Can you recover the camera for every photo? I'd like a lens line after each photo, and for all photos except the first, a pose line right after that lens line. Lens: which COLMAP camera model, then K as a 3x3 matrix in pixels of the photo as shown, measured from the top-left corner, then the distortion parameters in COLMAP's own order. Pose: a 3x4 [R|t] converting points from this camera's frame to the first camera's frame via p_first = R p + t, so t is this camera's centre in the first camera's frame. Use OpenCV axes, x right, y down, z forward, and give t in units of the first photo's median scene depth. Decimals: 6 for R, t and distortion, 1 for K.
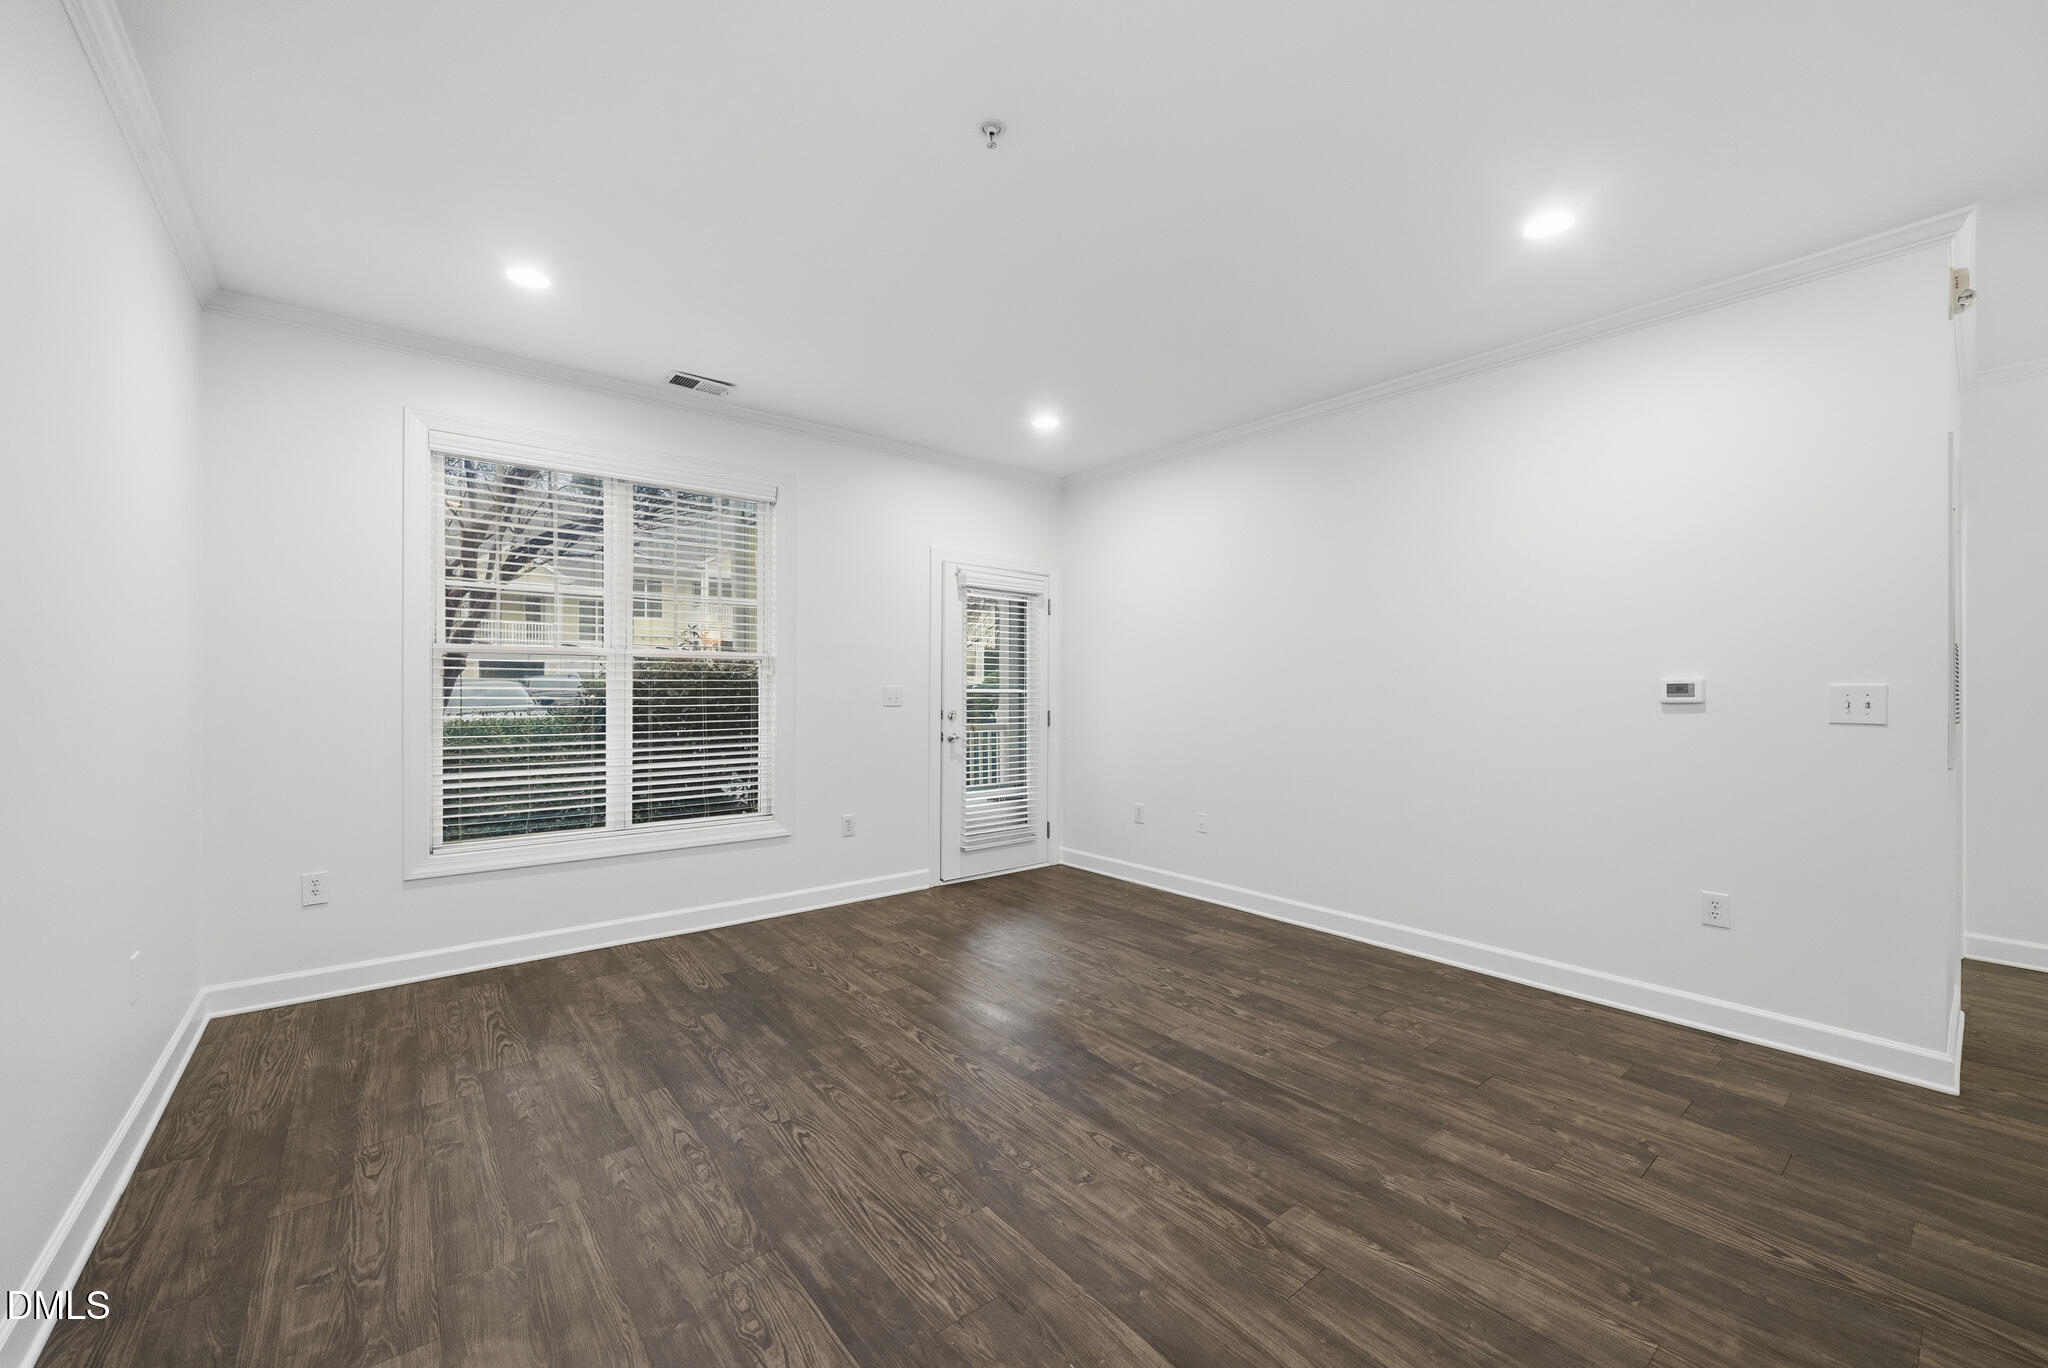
lens RADIAL K [[805.6, 0, 1018.8], [0, 805.6, 686.9], [0, 0, 1]] dist [-0.003750, -0.000386]
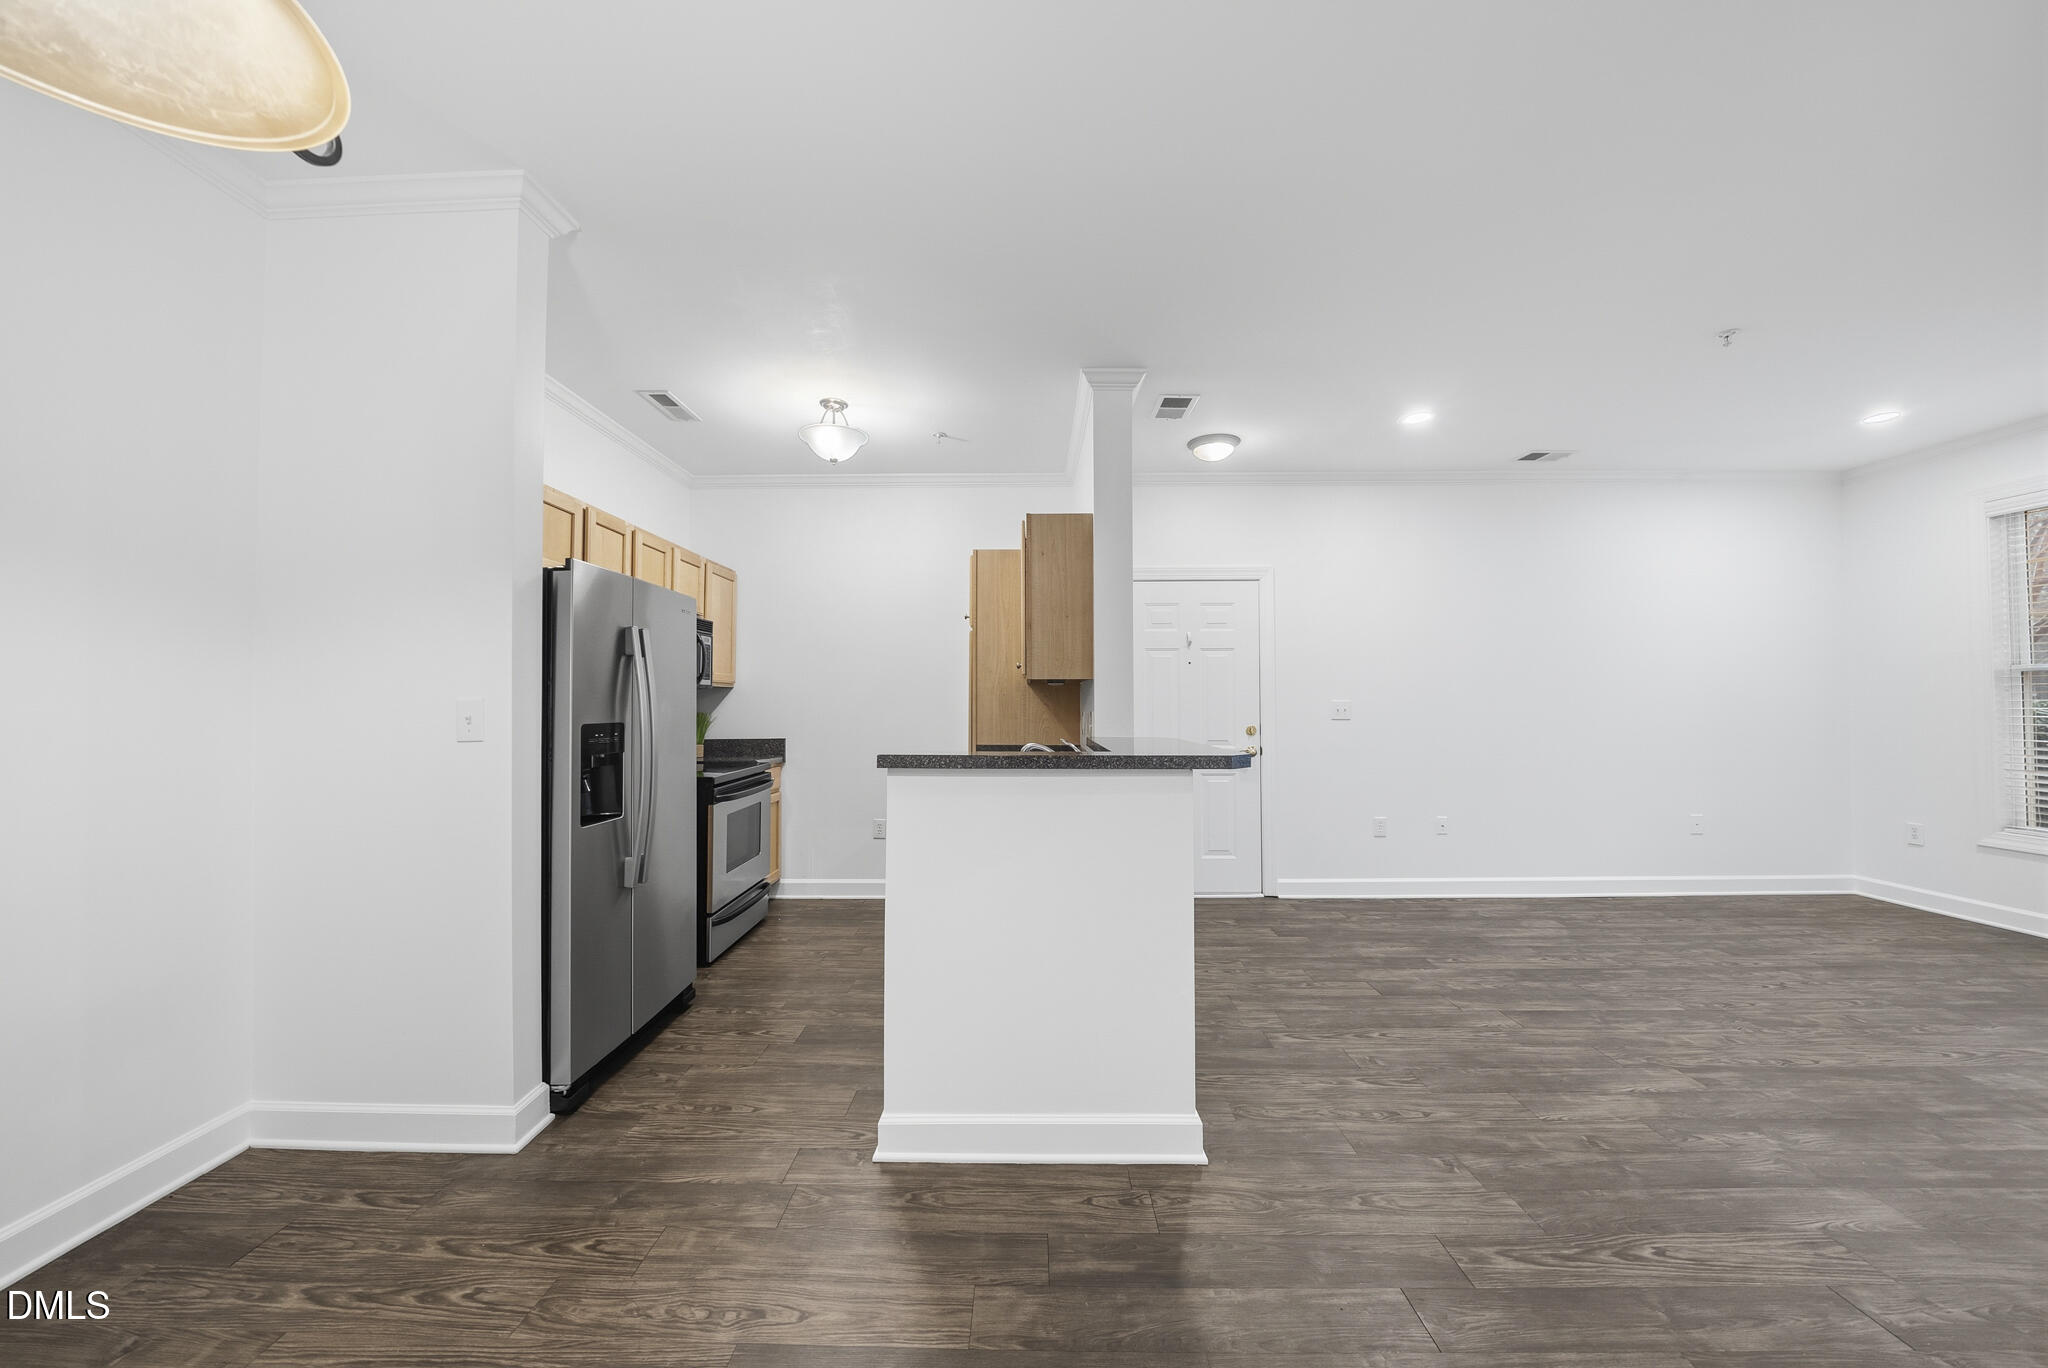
lens RADIAL K [[704.4, 0, 1024.8], [0, 704.4, 684.9], [0, 0, 1]] dist [0.000022, 0.000038]
pose [[-0.634671, -0.021105, -0.772494, 1.415263], [0.001018, 0.999603, -0.028146, -0.000759], [0.772782, -0.018650, -0.634398, 0.618060]]
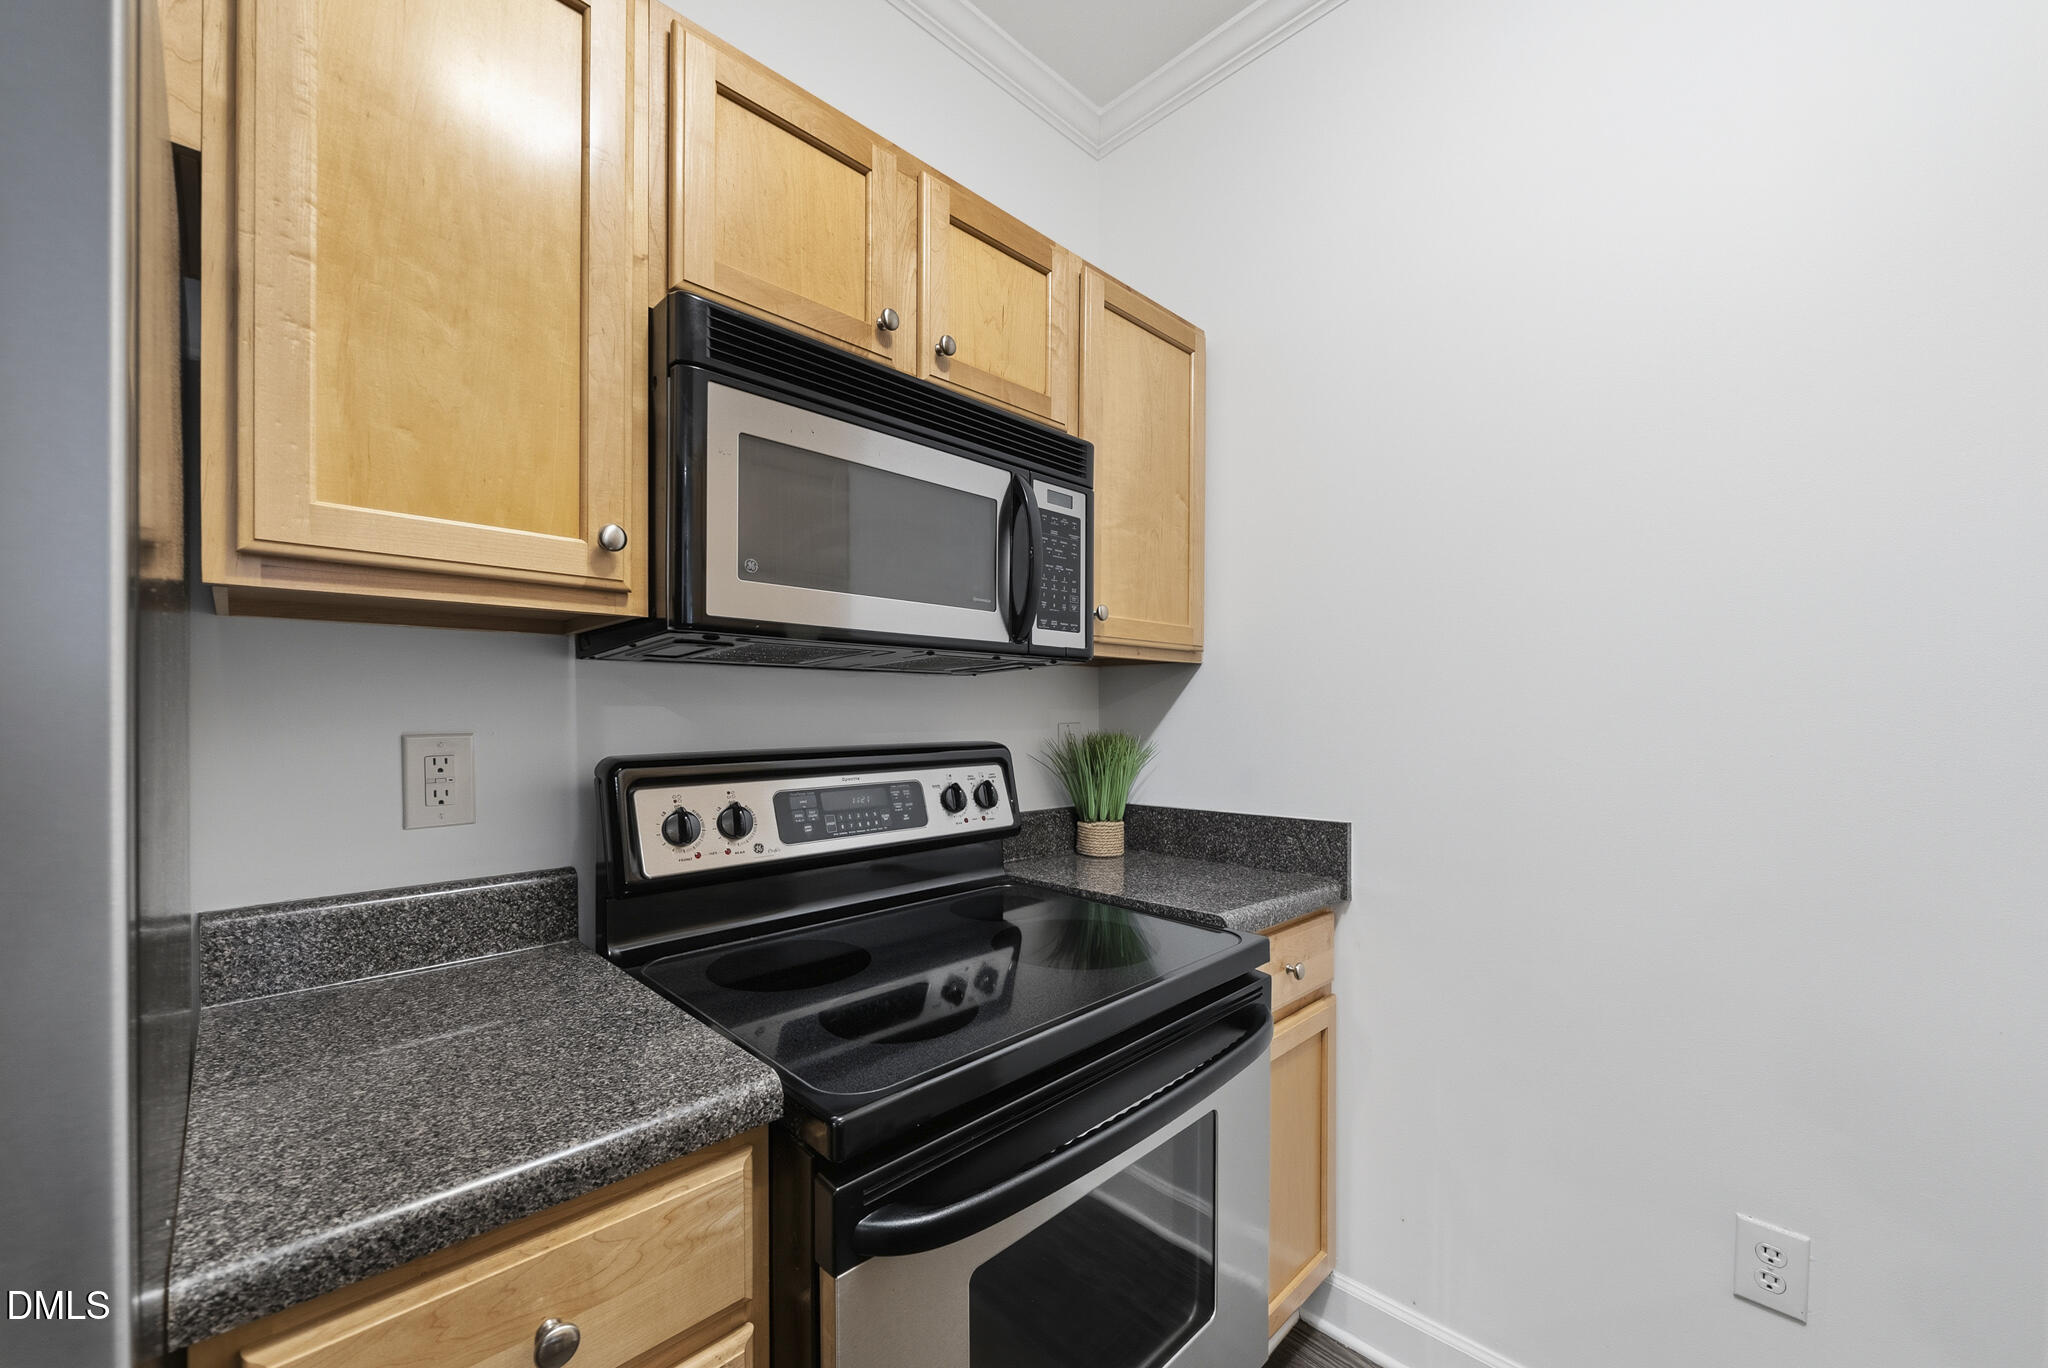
lens RADIAL K [[811.0, 0, 1033.8], [0, 811.0, 711.1], [0, 0, 1]] dist [-0.001627, -0.000161]
pose [[-0.995960, -0.002426, -0.089767, 0.735564], [-0.001819, 0.999975, -0.006843, 0.001872], [0.089781, -0.006652, -0.995939, -0.356611]]
